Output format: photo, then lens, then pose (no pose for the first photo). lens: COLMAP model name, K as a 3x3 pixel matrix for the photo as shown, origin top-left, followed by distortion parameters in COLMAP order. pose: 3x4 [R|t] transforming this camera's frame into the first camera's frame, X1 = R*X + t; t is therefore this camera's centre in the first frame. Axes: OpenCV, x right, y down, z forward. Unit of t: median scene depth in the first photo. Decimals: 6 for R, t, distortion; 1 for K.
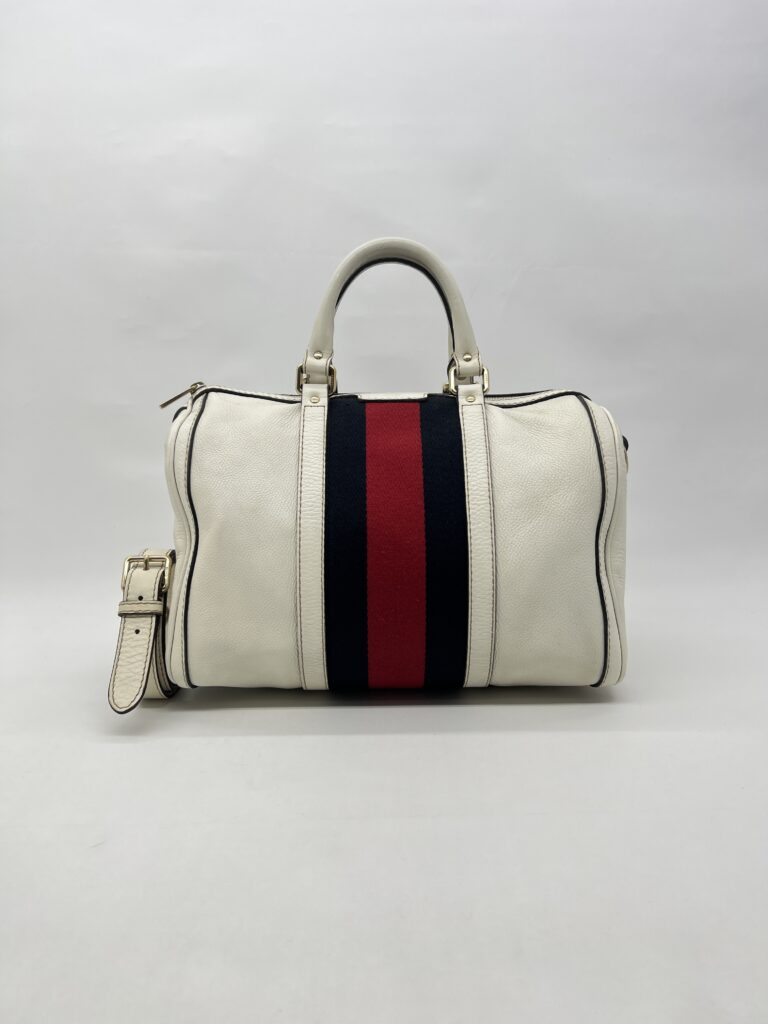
lens RADIAL K [[768.5, 0, 384.0], [0, 768.5, 512.0], [0, 0, 1]] dist [0.039882, 0.001323]
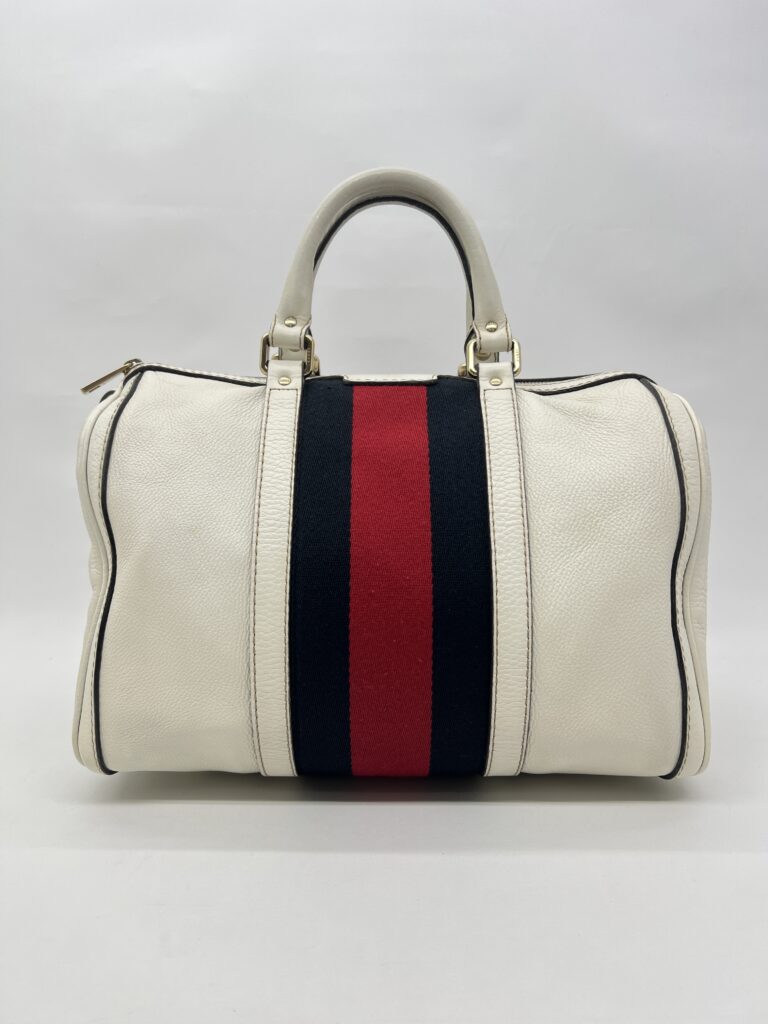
lens RADIAL K [[768.5, 0, 384.0], [0, 768.5, 512.0], [0, 0, 1]] dist [0.039882, 0.001323]
pose [[0.999823, 0.009768, -0.016093, 0.019282], [-0.010090, 0.999749, -0.020013, -0.006570], [0.015893, 0.020172, 0.999670, 0.275024]]
